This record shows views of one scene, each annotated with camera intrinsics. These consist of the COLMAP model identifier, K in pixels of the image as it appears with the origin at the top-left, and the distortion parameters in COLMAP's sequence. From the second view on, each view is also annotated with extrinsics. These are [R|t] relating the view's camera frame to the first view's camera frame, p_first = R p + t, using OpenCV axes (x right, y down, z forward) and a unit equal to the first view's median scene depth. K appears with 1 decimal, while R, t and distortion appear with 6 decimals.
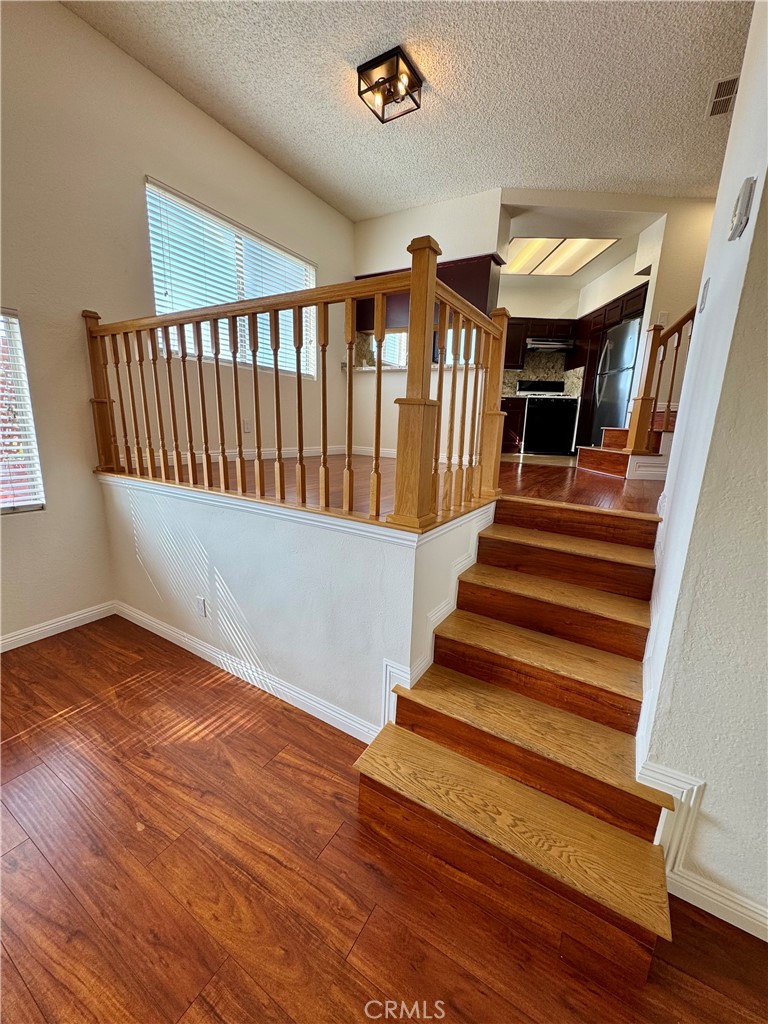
lens RADIAL K [[409.5, 0, 388.4], [0, 409.5, 515.1], [0, 0, 1]] dist [-0.003060, 0.000955]
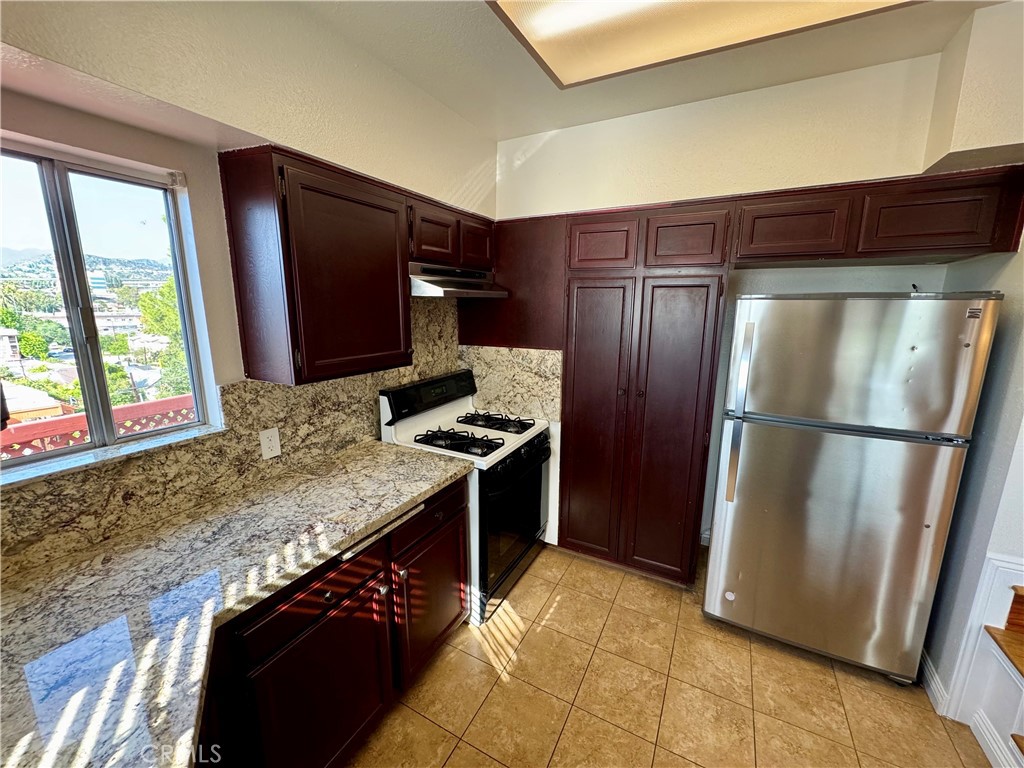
lens RADIAL K [[409.5, 0, 511.4], [0, 409.5, 385.3], [0, 0, 1]] dist [-0.003060, 0.000955]
pose [[0.473888, -0.205617, 0.856243, 0.279522], [0.209158, 0.970813, 0.117372, -0.911681], [-0.855385, 0.123469, 0.503063, 2.001509]]
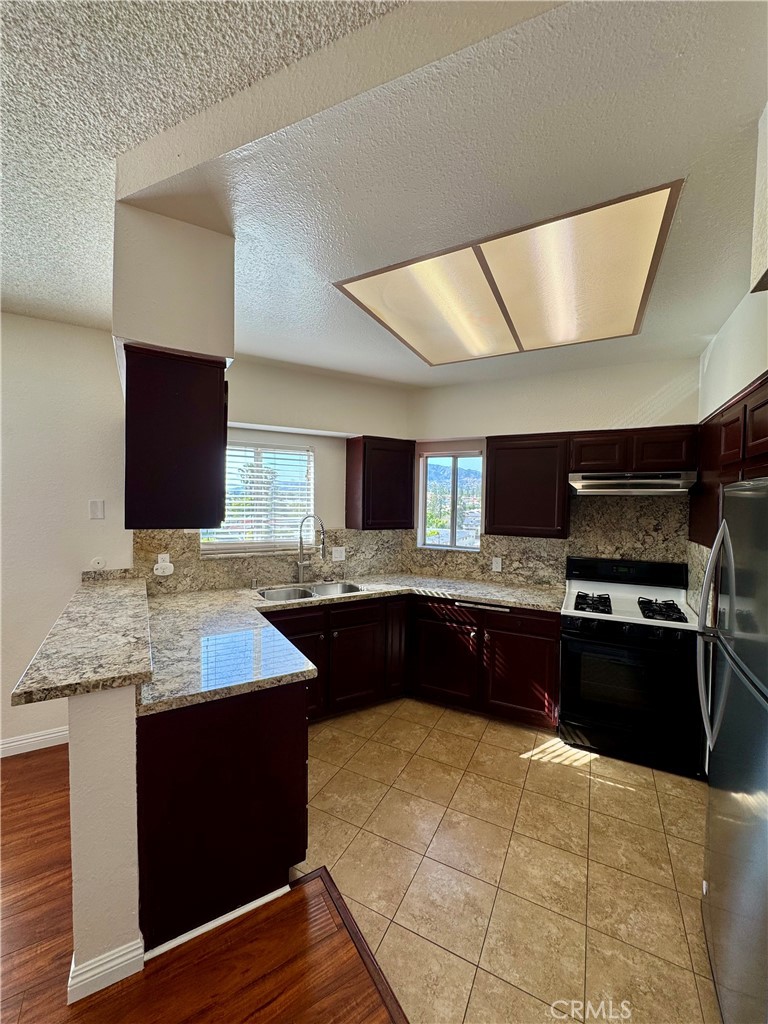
lens RADIAL K [[409.5, 0, 384.5], [0, 409.5, 514.3], [0, 0, 1]] dist [-0.003060, 0.000955]
pose [[0.883760, -0.007931, -0.467873, 0.917756], [-0.086541, 0.979838, -0.180077, -0.719631], [0.459868, 0.199635, 0.865256, 1.308793]]
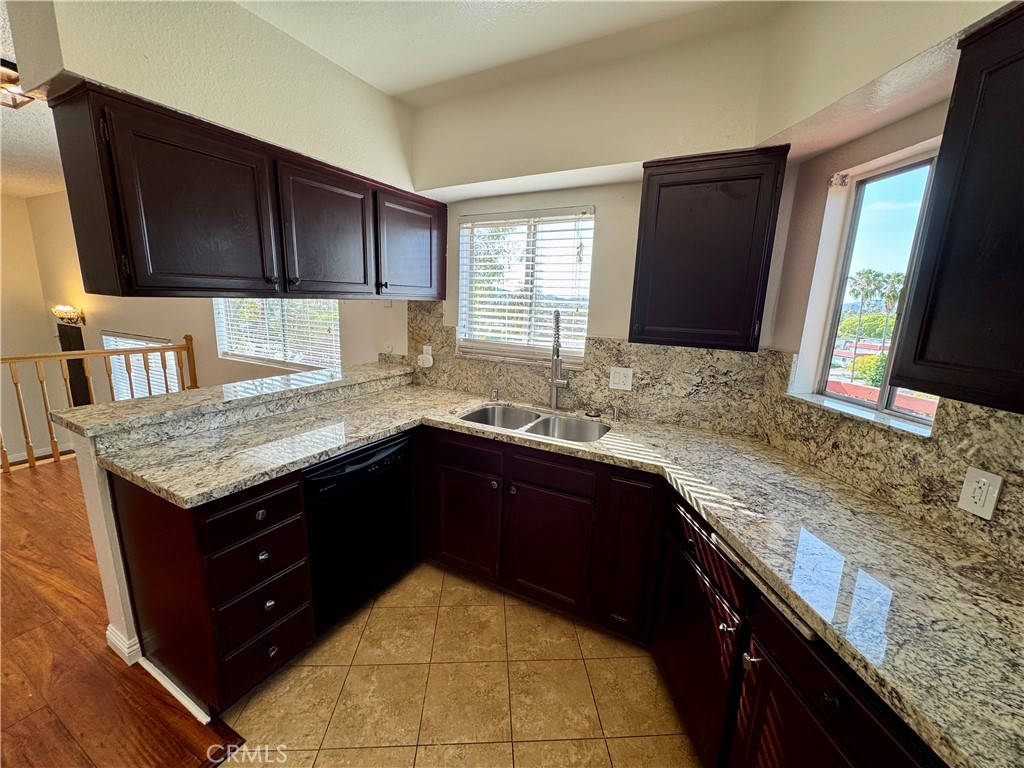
lens RADIAL K [[409.5, 0, 513.2], [0, 409.5, 386.0], [0, 0, 1]] dist [-0.003060, 0.000955]
pose [[0.051147, 0.162496, -0.985383, 0.977165], [-0.255175, 0.956049, 0.144414, -0.870827], [0.965541, 0.244059, 0.090364, 2.134955]]
